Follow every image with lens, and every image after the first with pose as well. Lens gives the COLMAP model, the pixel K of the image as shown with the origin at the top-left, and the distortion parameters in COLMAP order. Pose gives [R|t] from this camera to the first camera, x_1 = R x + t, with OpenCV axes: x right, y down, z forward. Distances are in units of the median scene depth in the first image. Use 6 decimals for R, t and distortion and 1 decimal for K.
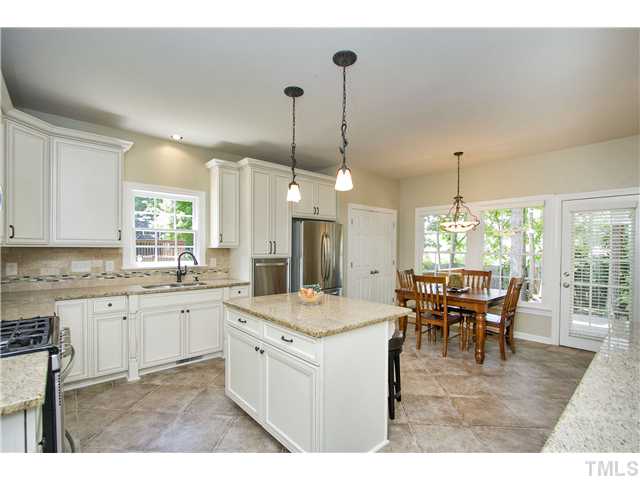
lens RADIAL K [[296.7, 0, 322.8], [0, 296.7, 251.8], [0, 0, 1]] dist [-0.000651, -0.000009]
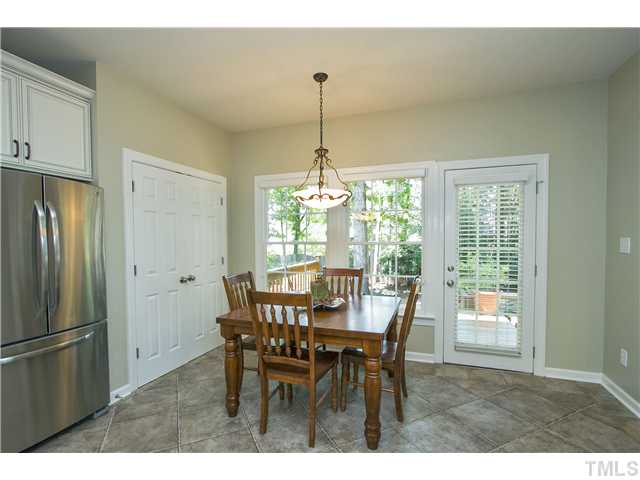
lens RADIAL K [[298.1, 0, 317.0], [0, 298.1, 246.4], [0, 0, 1]] dist [-0.002500, -0.000276]
pose [[0.881290, -0.024349, 0.471949, 0.144376], [0.020159, 0.999700, 0.013933, 0.001544], [-0.472146, -0.002765, 0.881516, 0.428142]]
